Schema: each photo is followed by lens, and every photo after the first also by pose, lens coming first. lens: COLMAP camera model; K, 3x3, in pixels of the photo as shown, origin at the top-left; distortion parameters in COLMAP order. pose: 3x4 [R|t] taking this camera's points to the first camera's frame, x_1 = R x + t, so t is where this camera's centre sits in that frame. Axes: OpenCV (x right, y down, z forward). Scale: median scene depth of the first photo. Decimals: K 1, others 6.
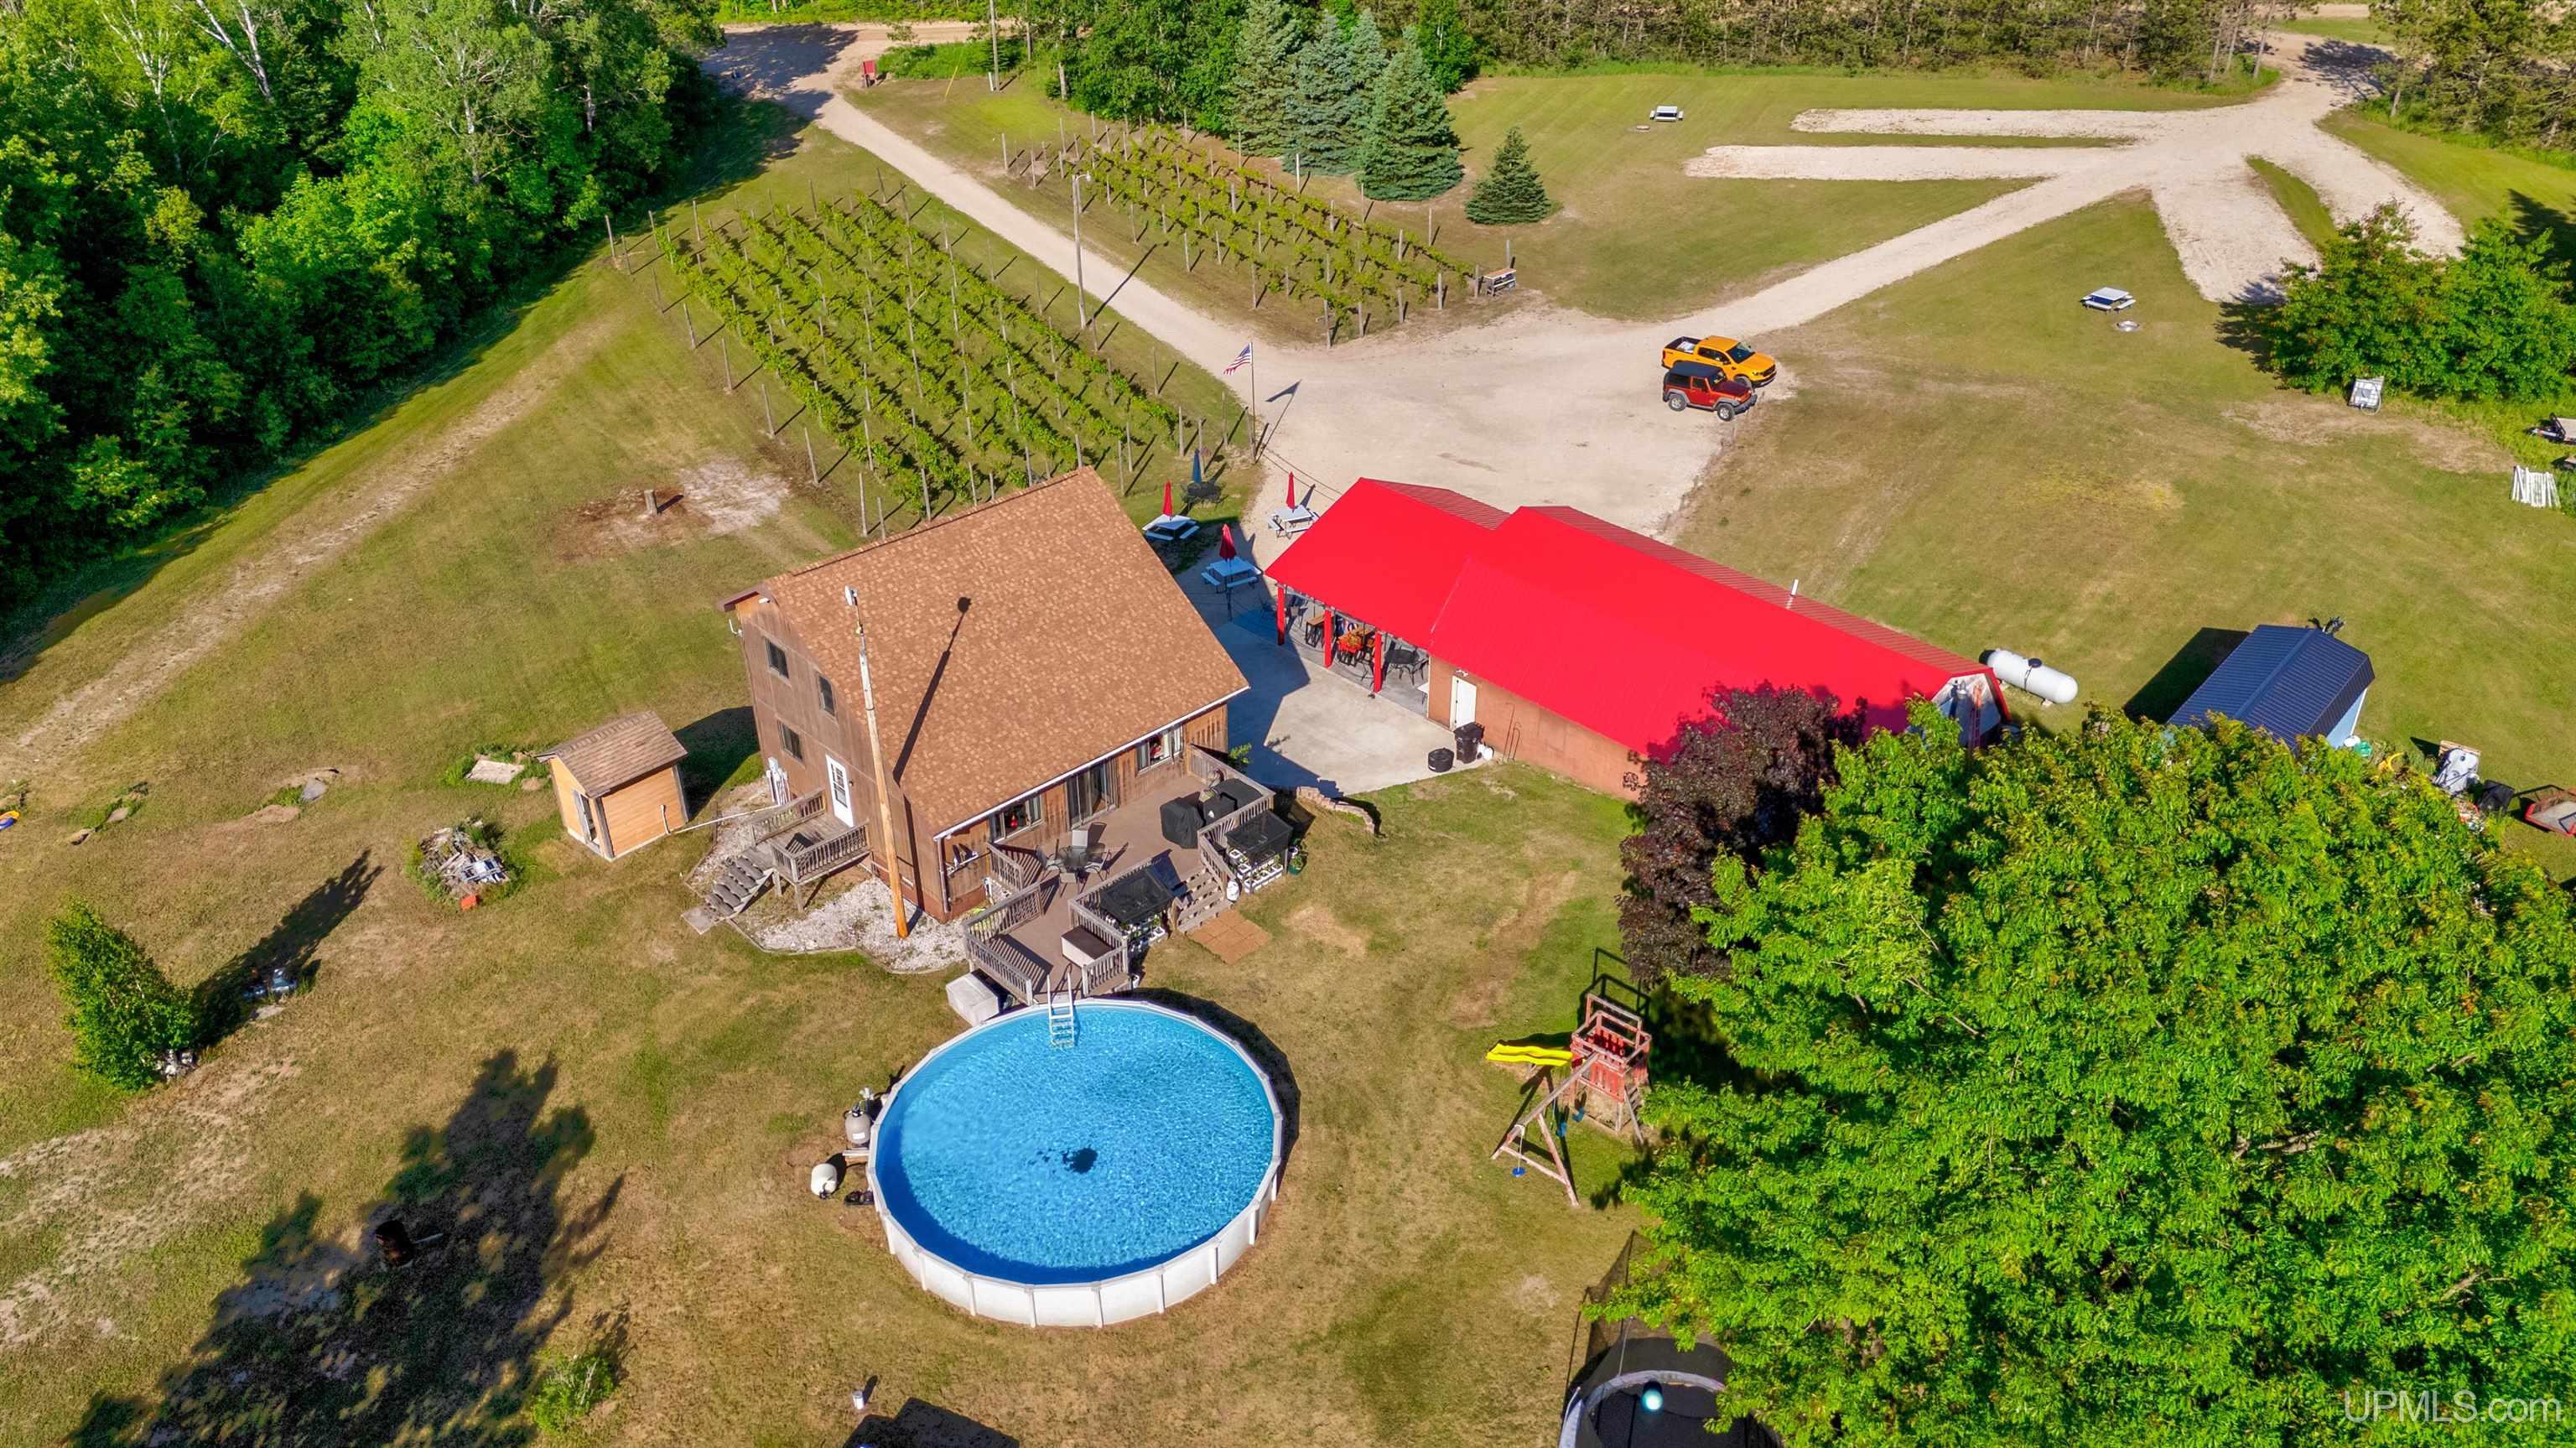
lens RADIAL K [[1893.8, 0, 1283.8], [0, 1893.8, 711.7], [0, 0, 1]] dist [0.072099, -0.070863]
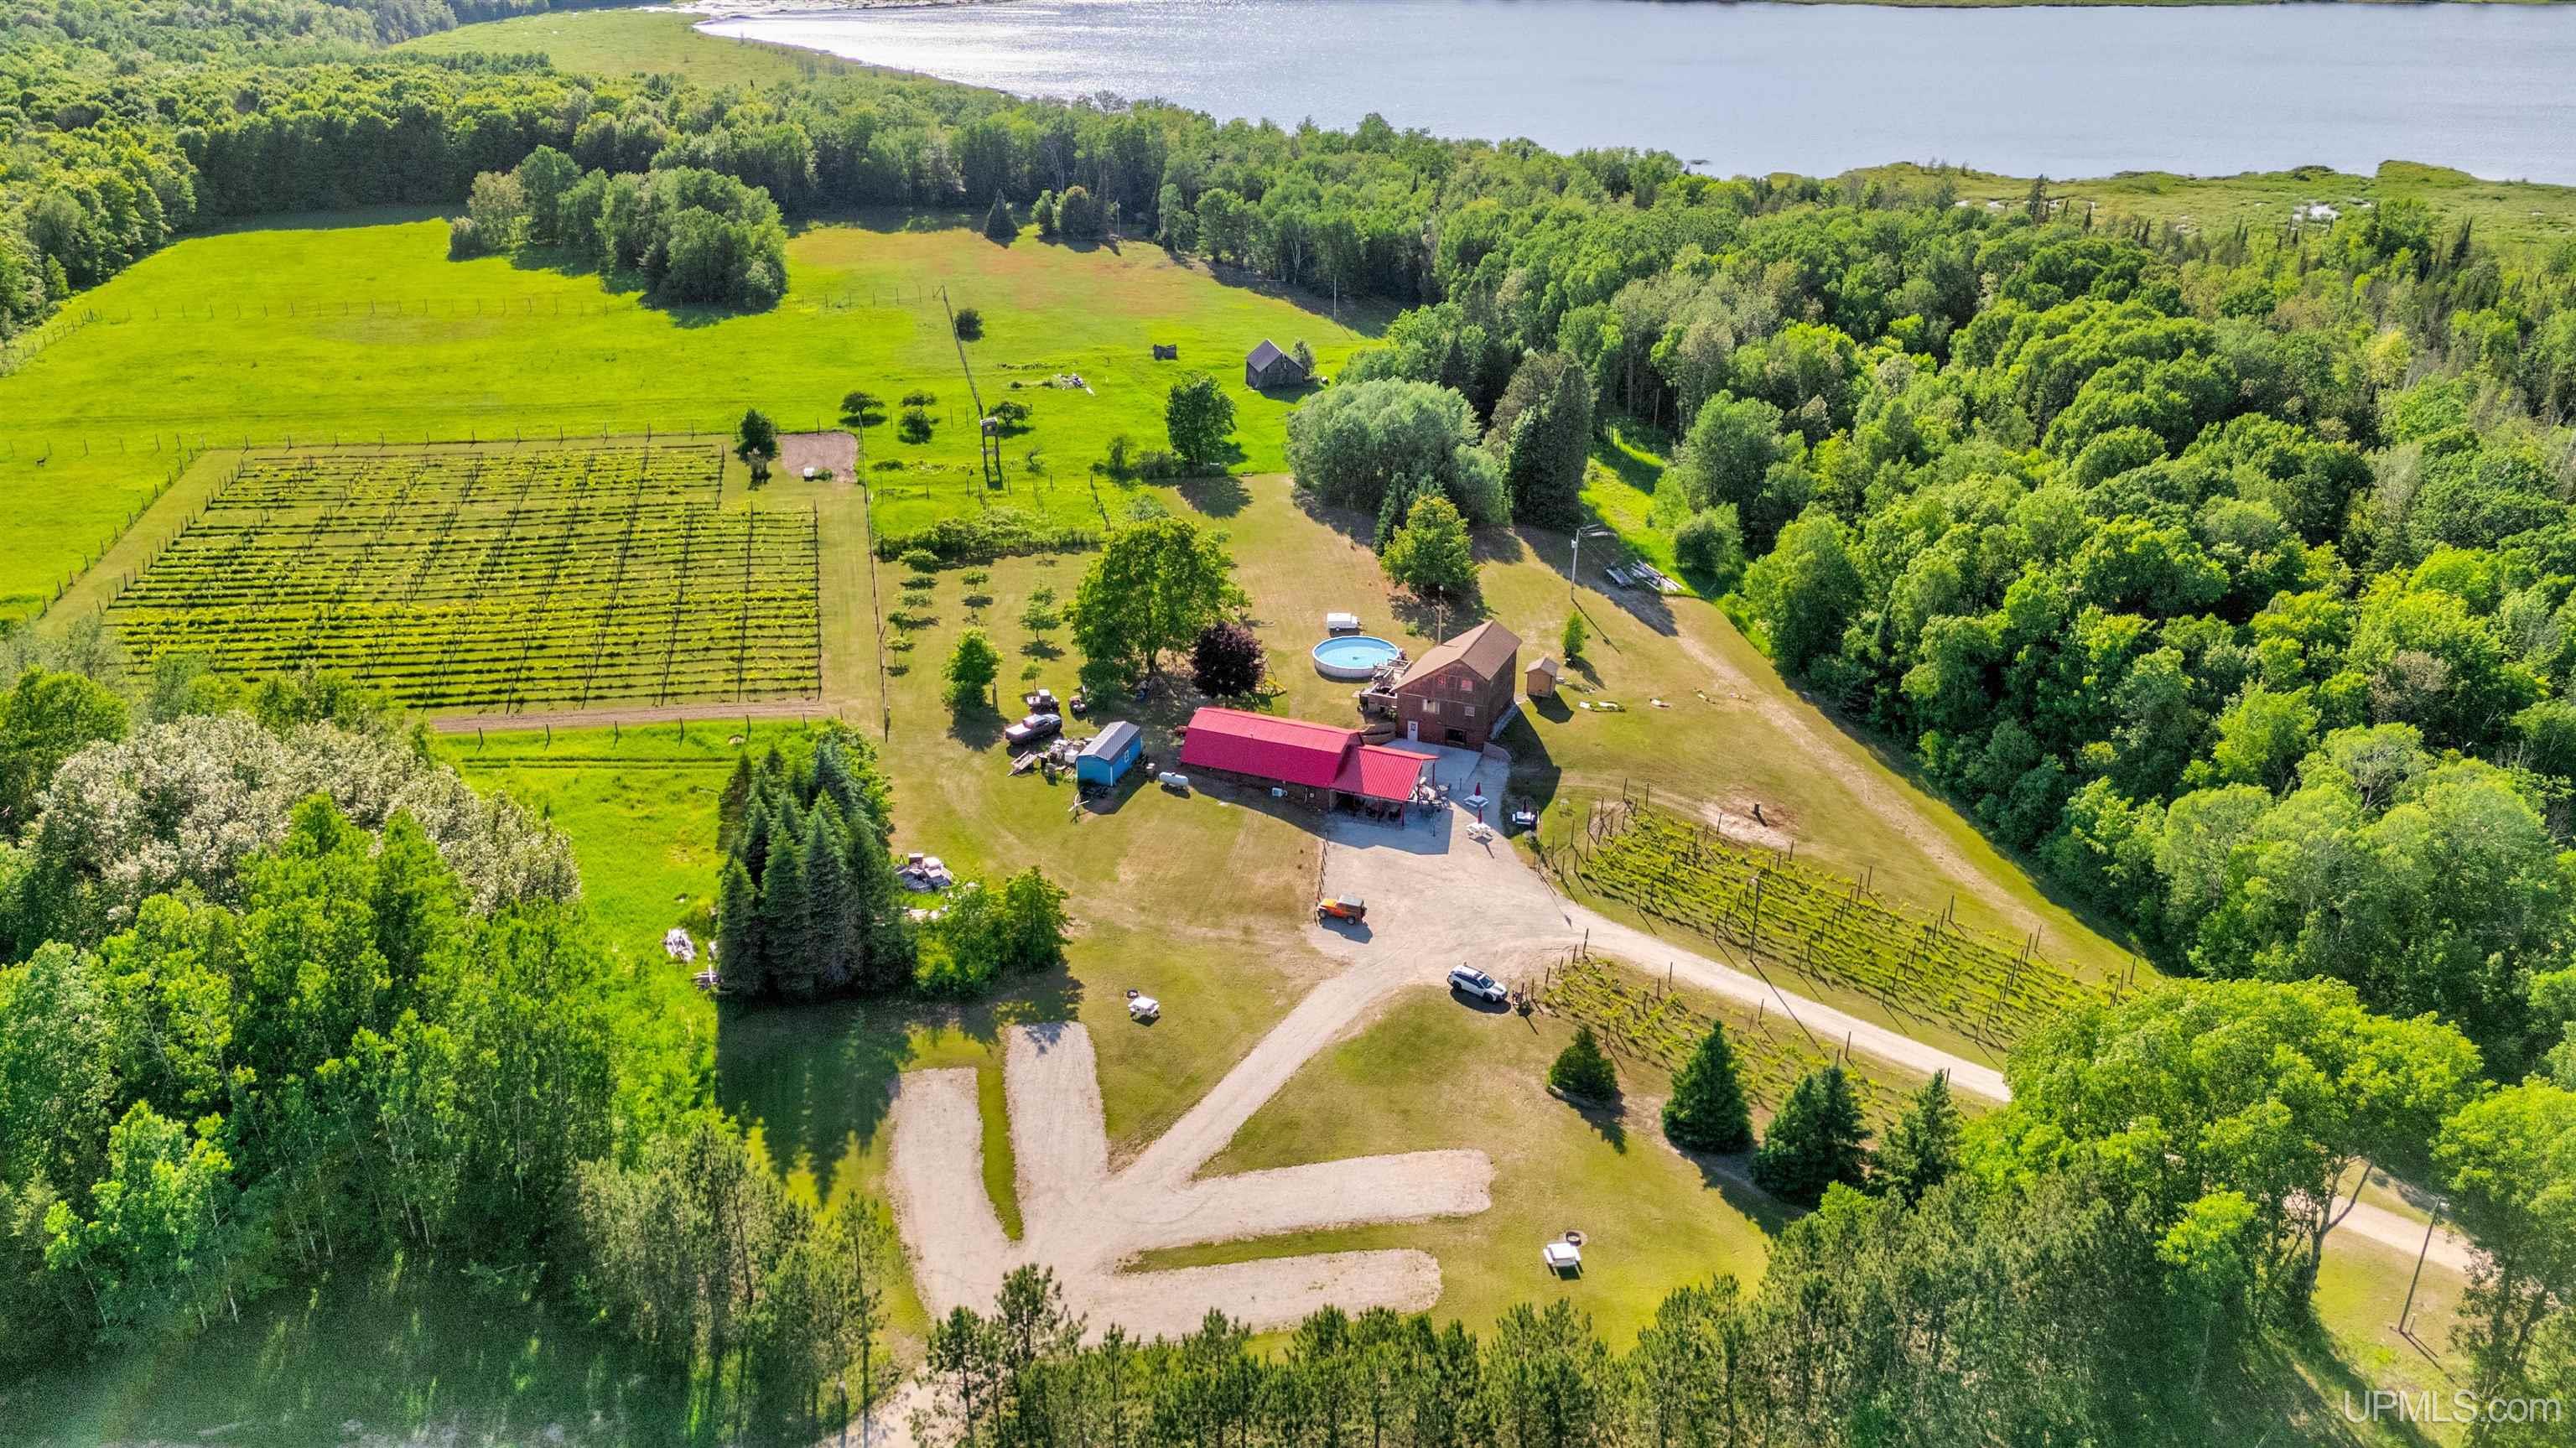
lens RADIAL K [[1893.8, 0, 1283.8], [0, 1893.8, 711.7], [0, 0, 1]] dist [0.072099, -0.070863]
pose [[-0.923225, 0.170029, -0.344595, 0.777551], [-0.191175, 0.574672, 0.795741, -1.525120], [0.333328, 0.800526, -0.498046, 1.527841]]
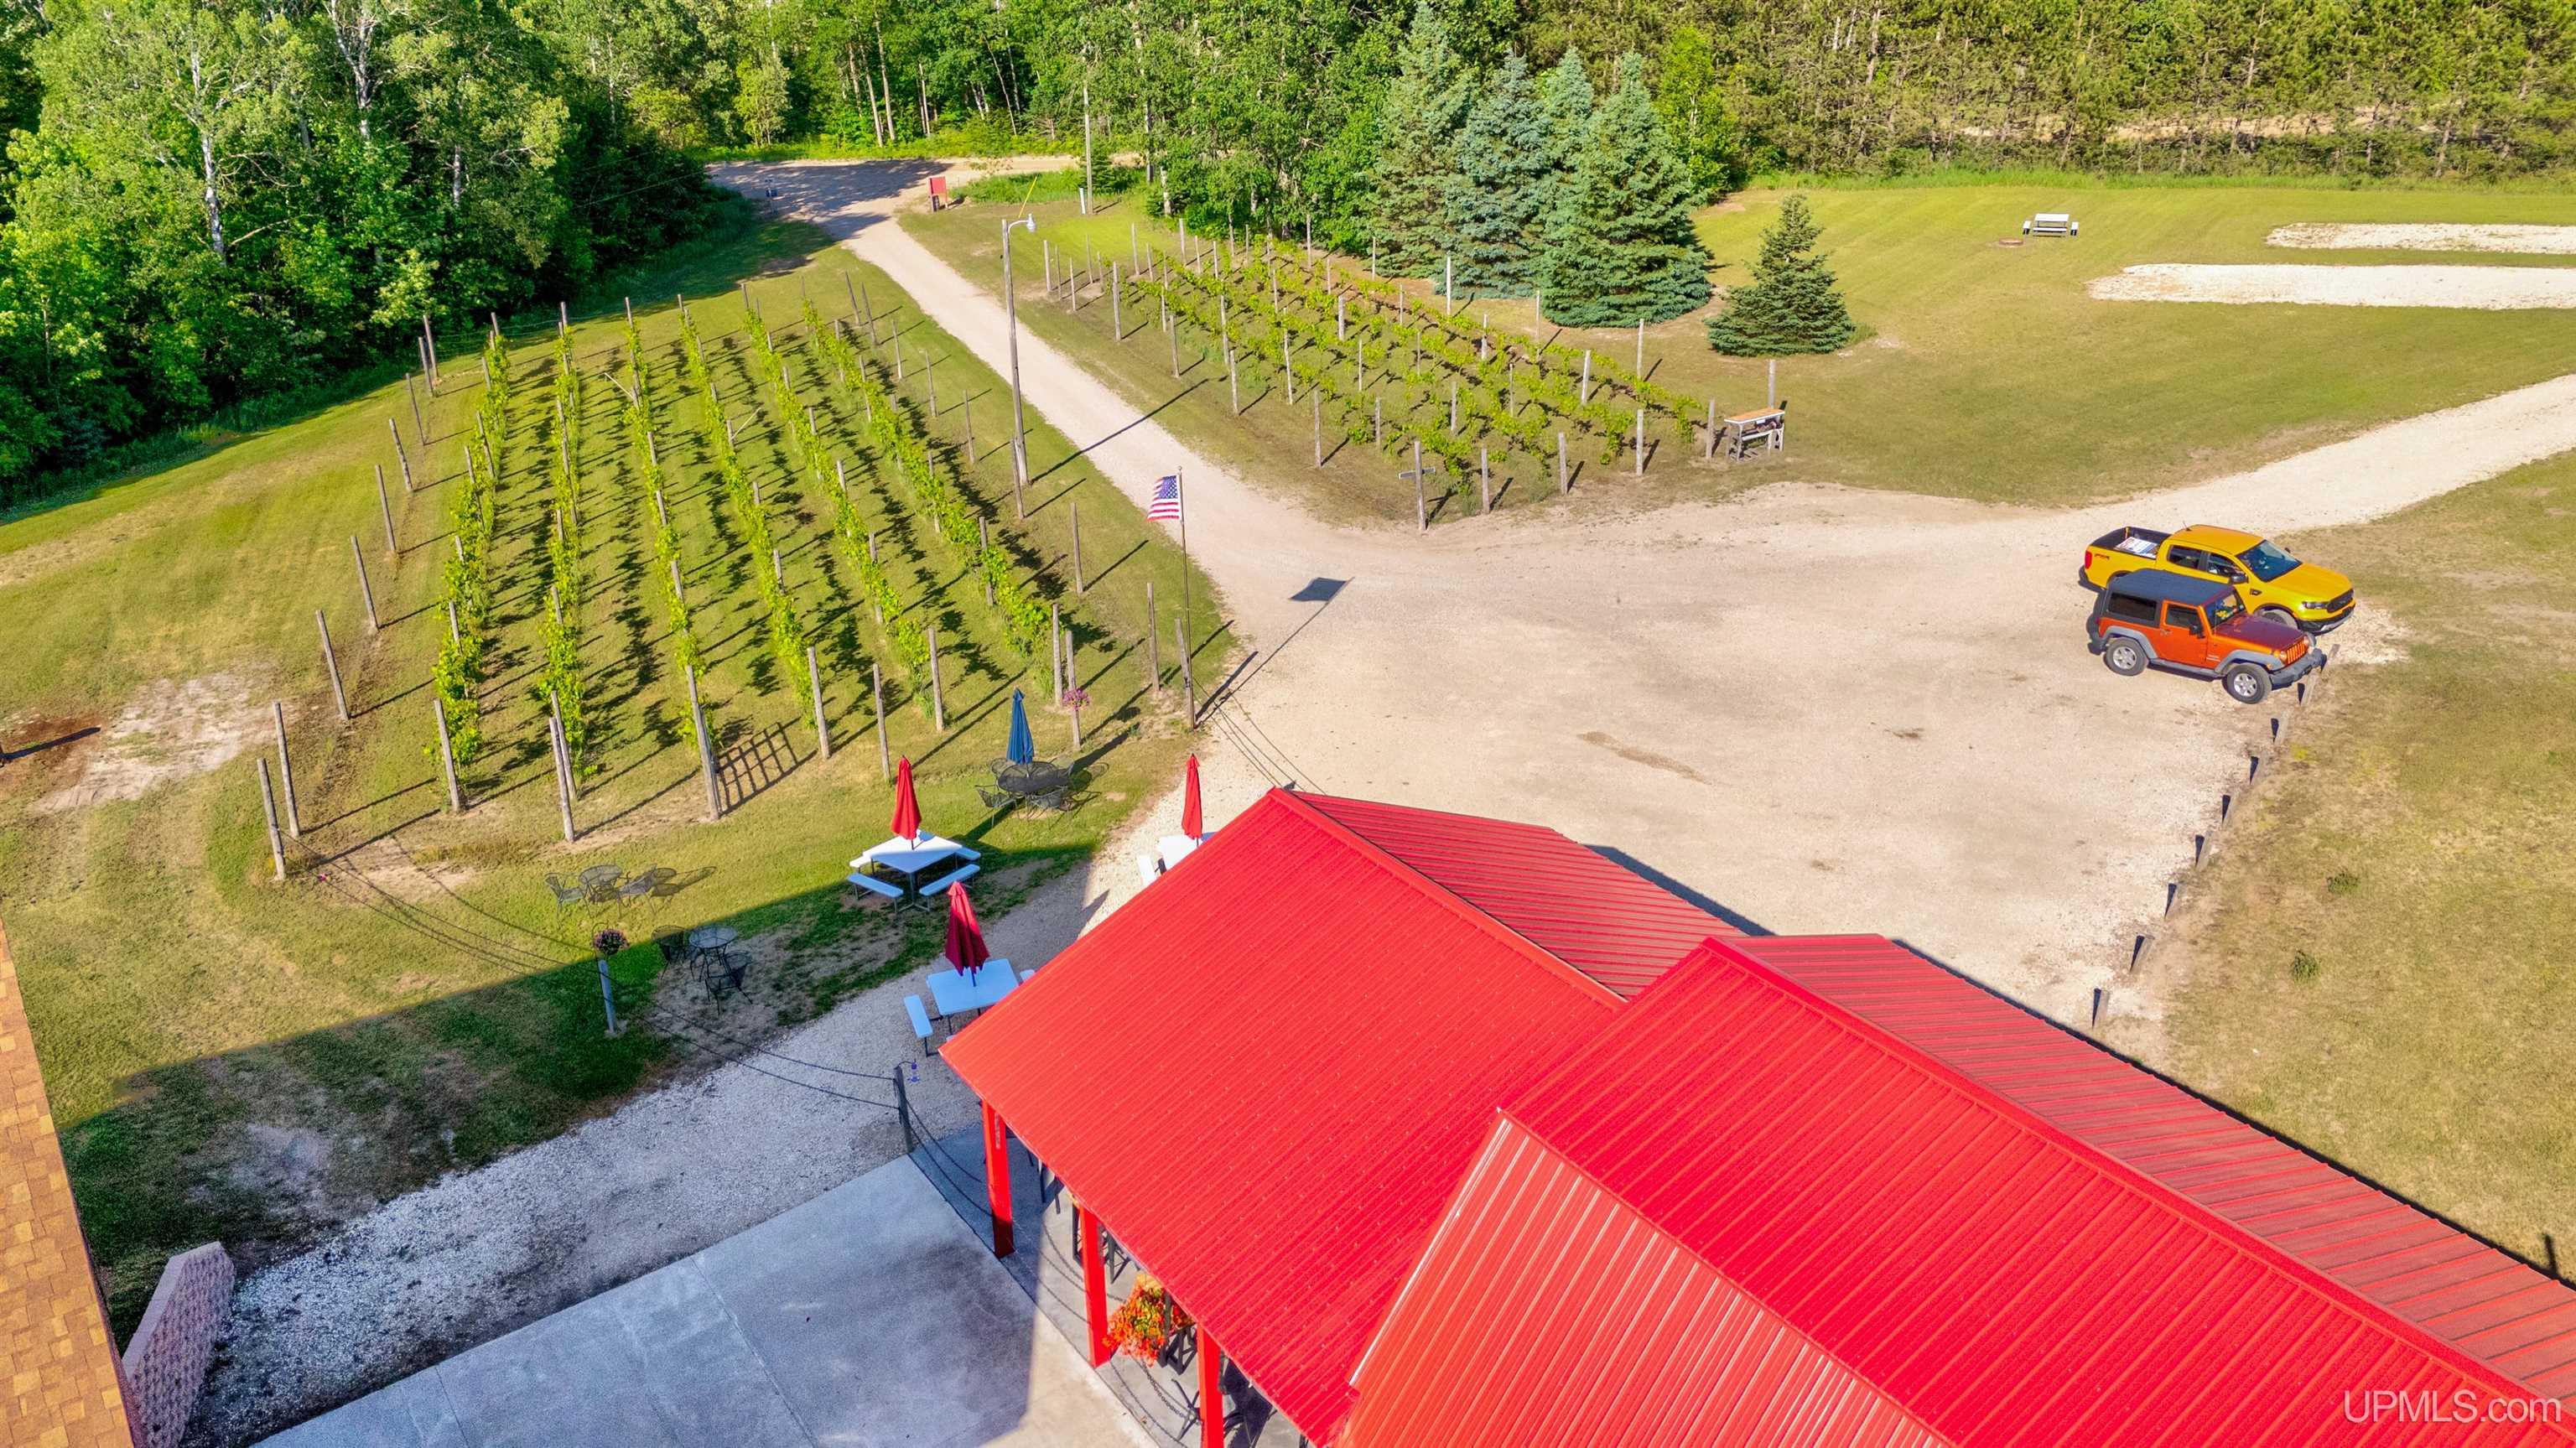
lens RADIAL K [[1893.8, 0, 1283.8], [0, 1893.8, 711.7], [0, 0, 1]] dist [0.072099, -0.070863]
pose [[0.987272, 0.059765, -0.147382, 0.066926], [-0.079092, 0.988489, -0.128975, -0.065423], [0.137977, 0.138990, 0.980635, 0.460970]]
